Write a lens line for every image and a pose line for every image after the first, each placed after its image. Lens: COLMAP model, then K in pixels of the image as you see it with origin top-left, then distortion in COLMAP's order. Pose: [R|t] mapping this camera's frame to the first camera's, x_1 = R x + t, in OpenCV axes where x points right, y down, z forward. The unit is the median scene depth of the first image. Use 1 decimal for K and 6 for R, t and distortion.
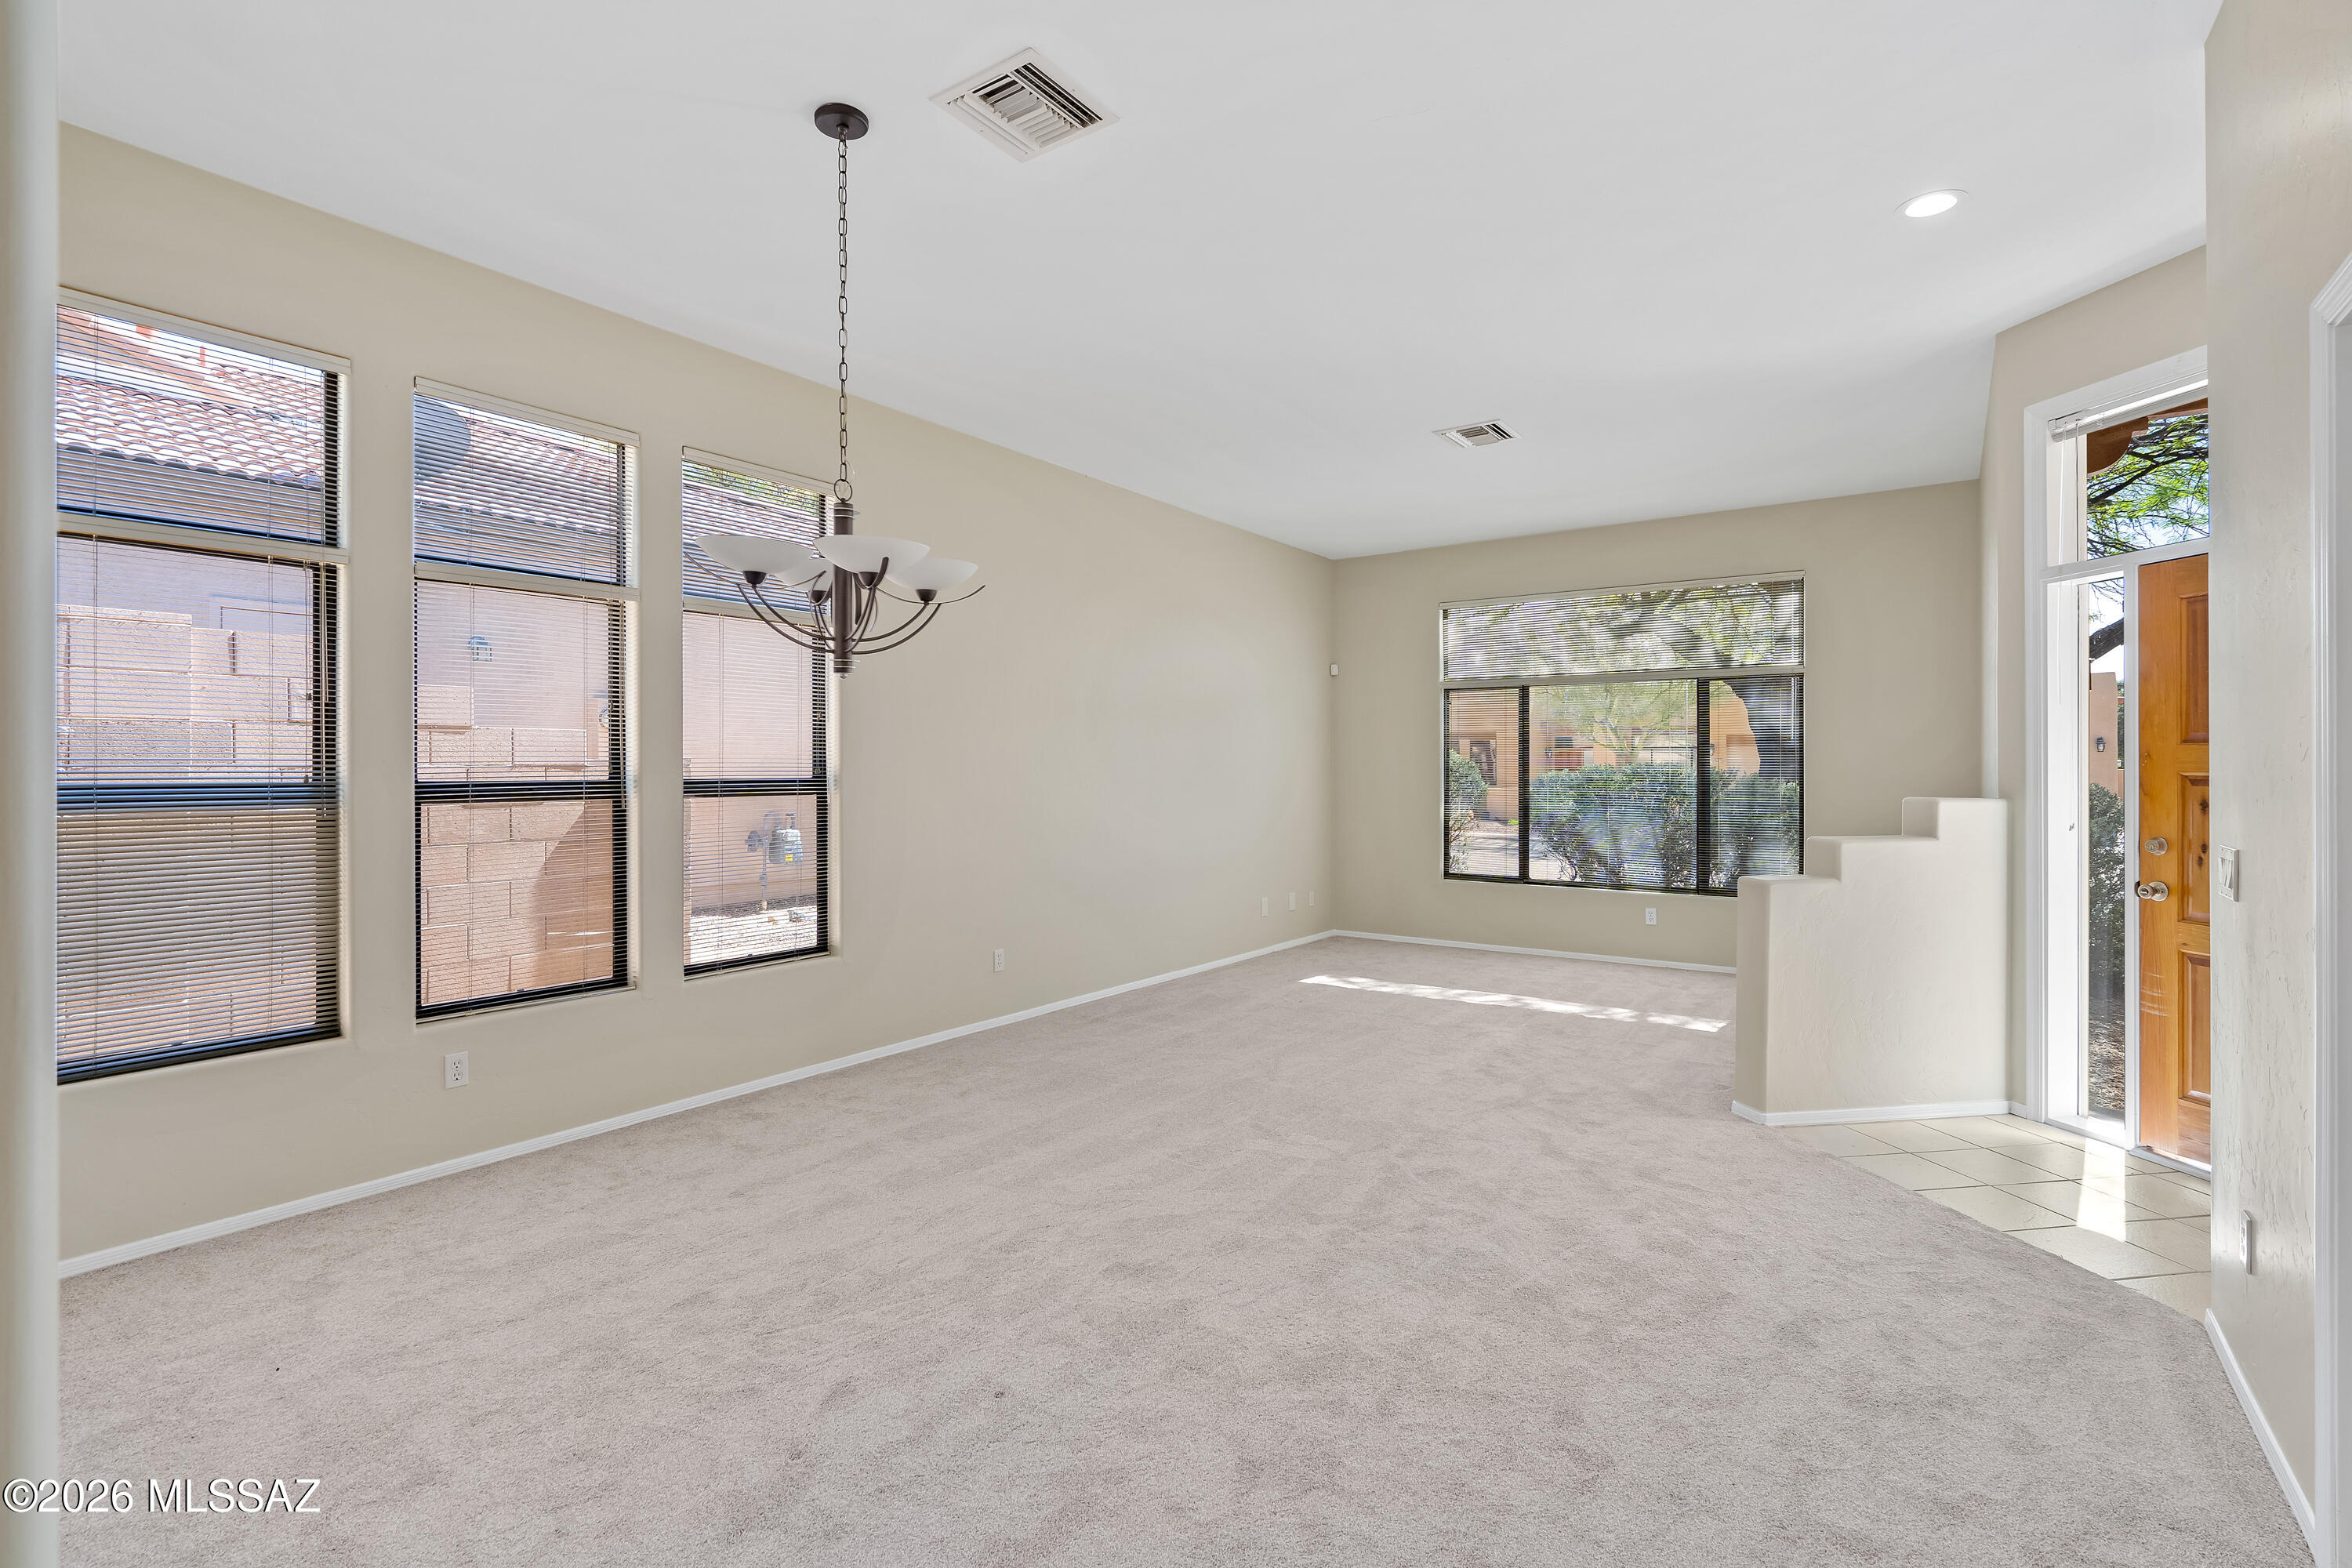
lens RADIAL K [[1085.9, 0, 1171.6], [0, 1085.9, 783.4], [0, 0, 1]] dist [-0.003880, 0.000724]
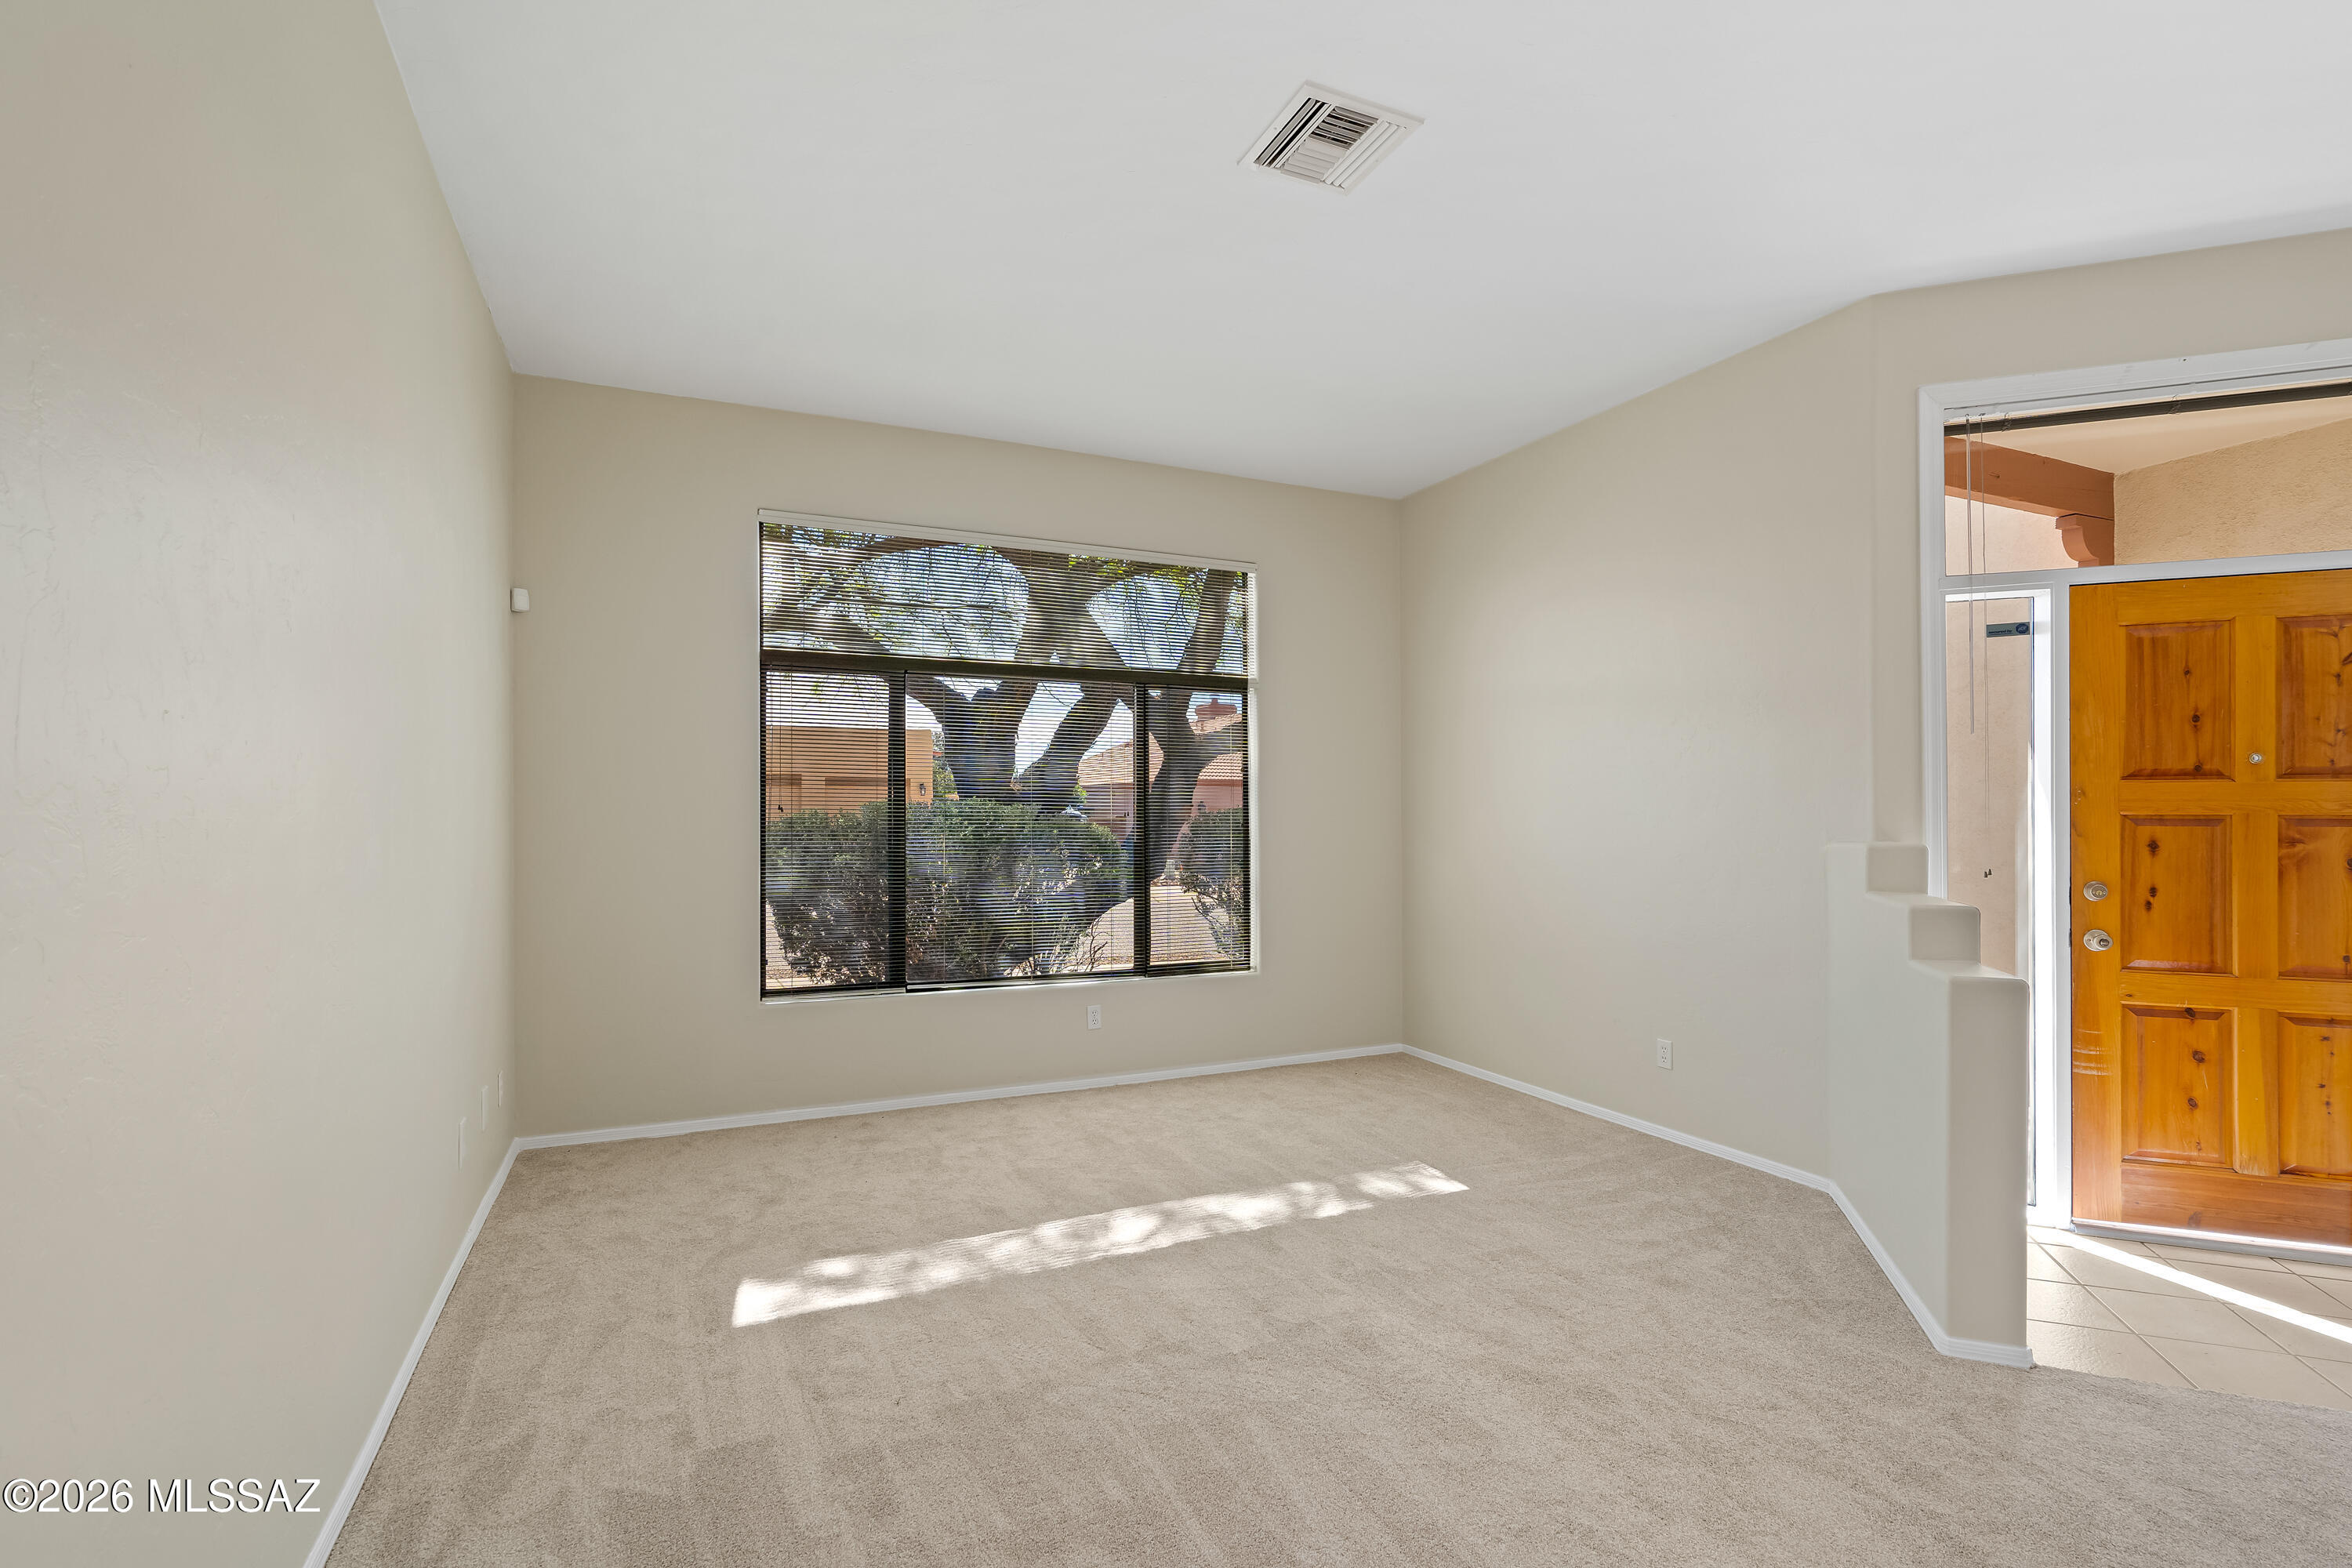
lens RADIAL K [[1085.9, 0, 1171.6], [0, 1085.9, 783.4], [0, 0, 1]] dist [-0.003880, 0.000724]
pose [[0.507692, 0.022985, 0.861232, -0.144899], [0.008935, 0.999450, -0.031941, -0.005487], [-0.861492, 0.023911, 0.507208, 0.616498]]
